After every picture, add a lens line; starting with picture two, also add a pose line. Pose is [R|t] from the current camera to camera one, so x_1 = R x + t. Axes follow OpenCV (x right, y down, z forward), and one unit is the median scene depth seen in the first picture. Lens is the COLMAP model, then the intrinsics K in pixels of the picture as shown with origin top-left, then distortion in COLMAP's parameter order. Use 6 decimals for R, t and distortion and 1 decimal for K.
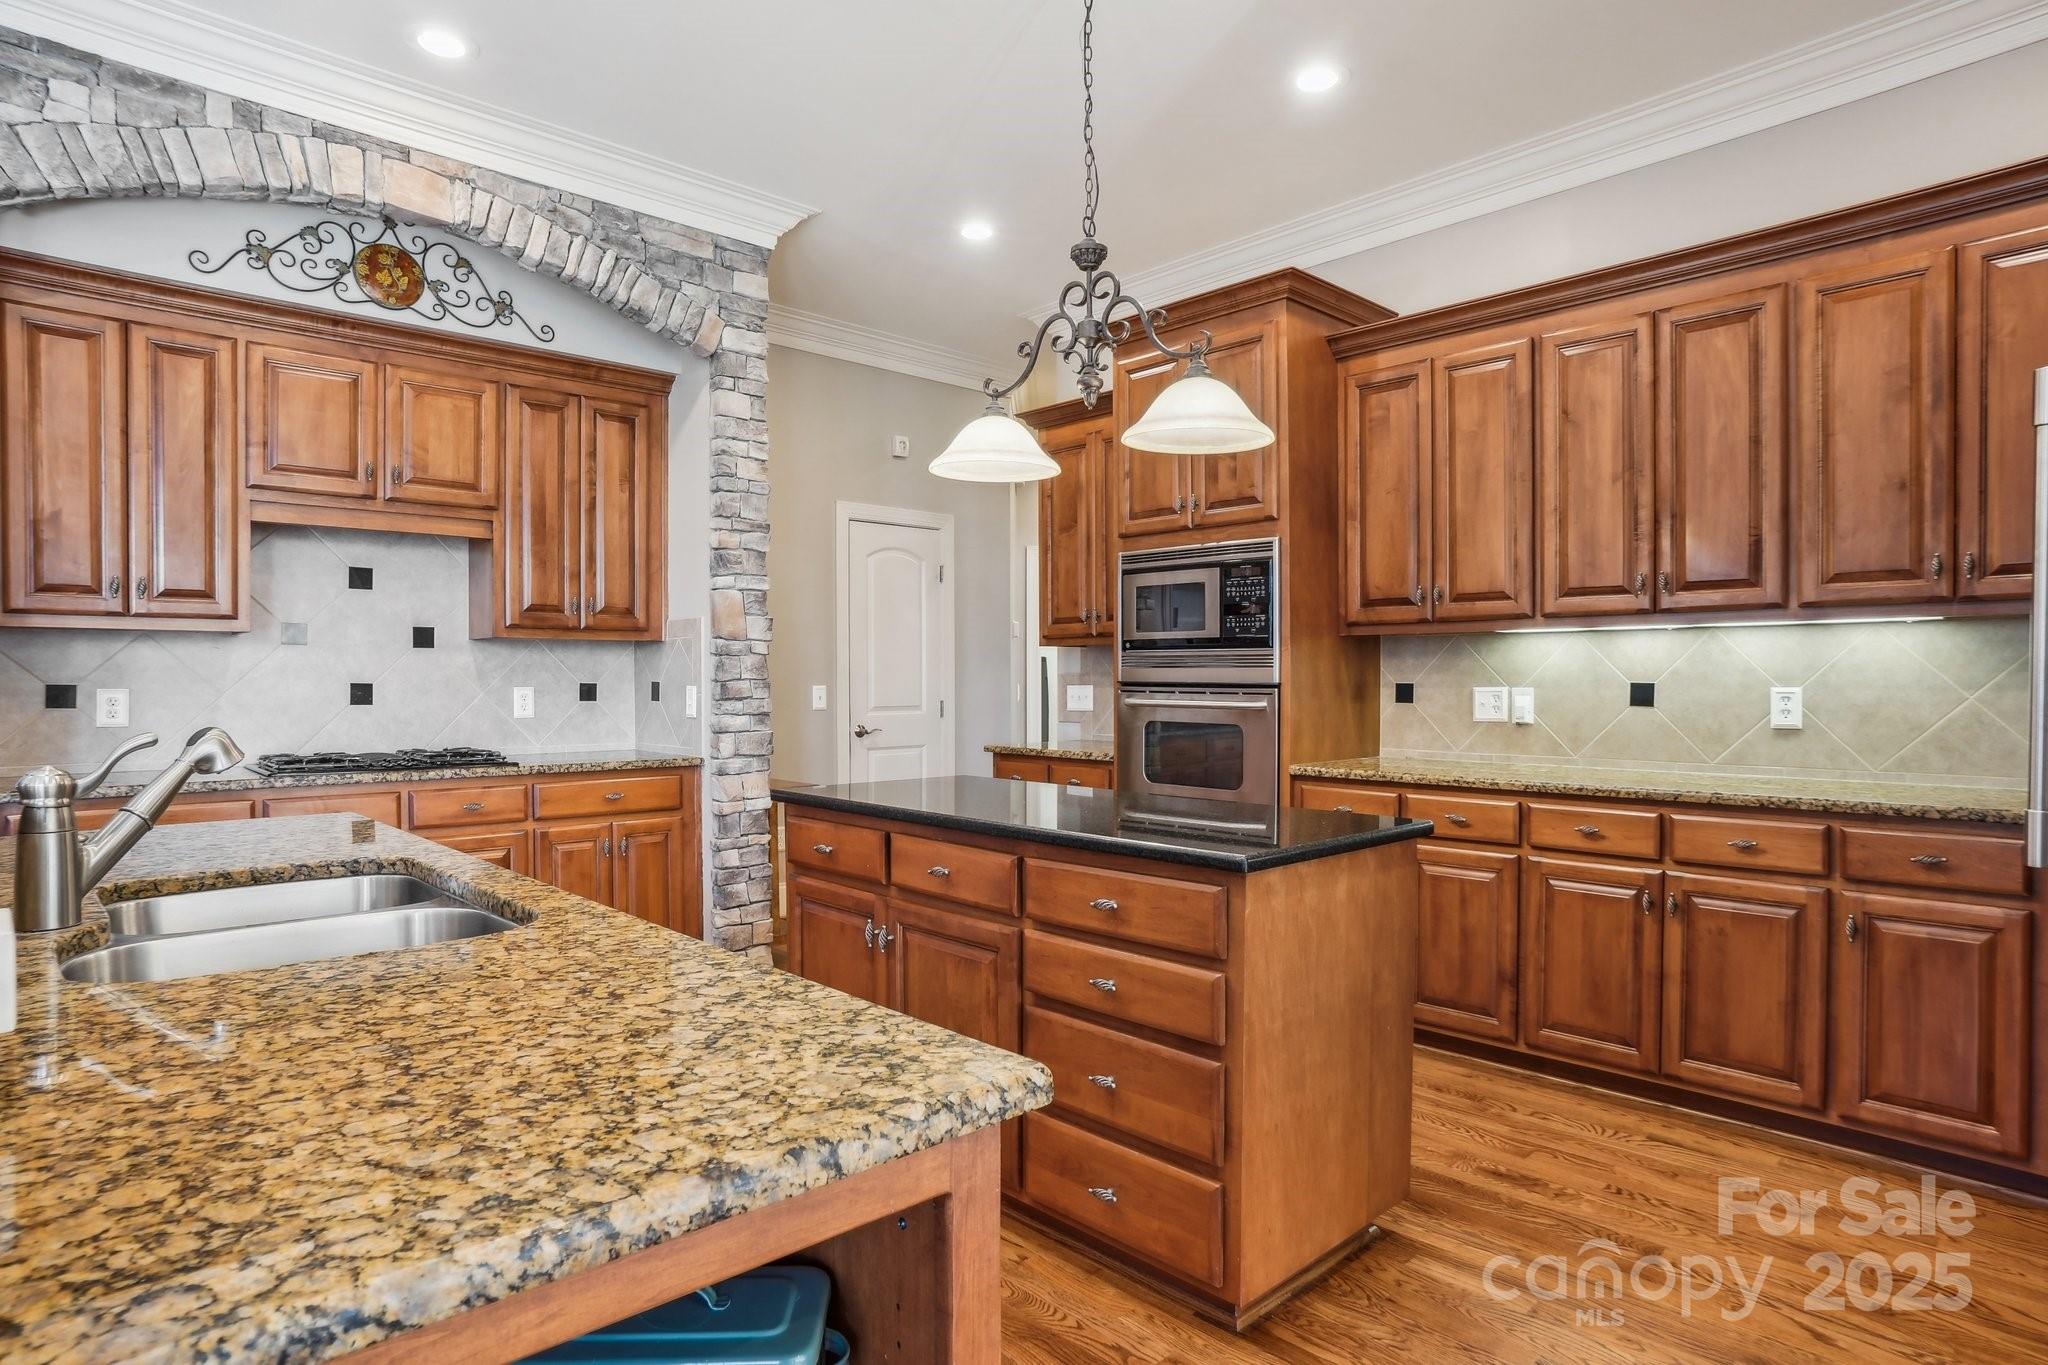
lens RADIAL K [[1114.7, 0, 1024.0], [0, 1114.7, 682.5], [0, 0, 1]] dist [-0.063251, 0.037859]
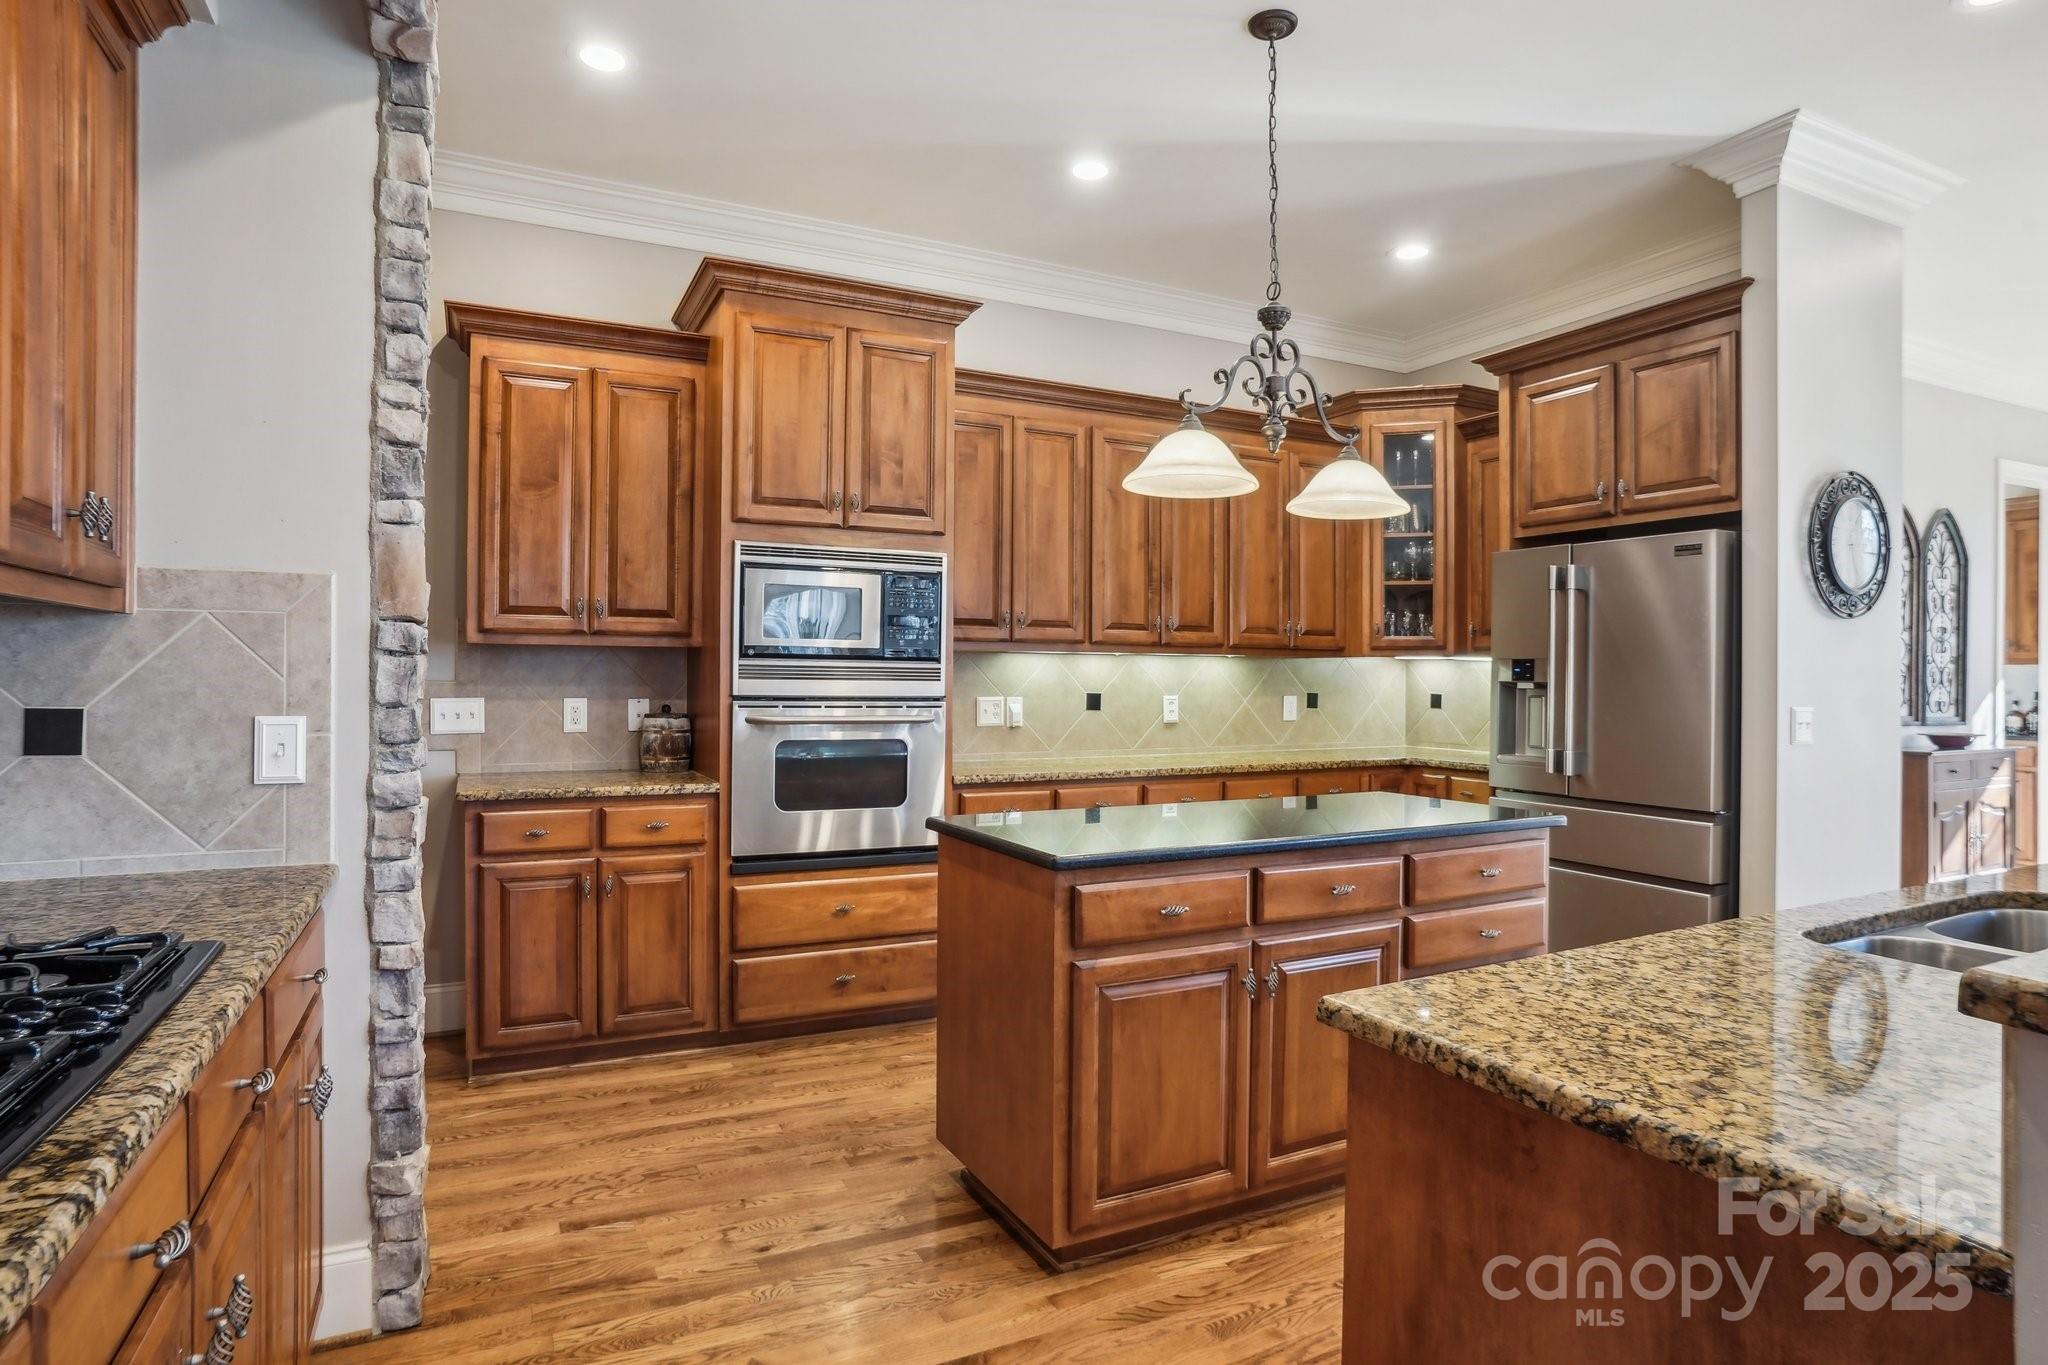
lens RADIAL K [[1114.7, 0, 1024.0], [0, 1114.7, 682.5], [0, 0, 1]] dist [-0.063251, 0.037859]
pose [[0.297035, -0.000878, 0.954866, -0.789510], [-0.002863, 0.999994, 0.001810, -0.015183], [-0.954862, -0.003271, 0.297031, 0.672402]]
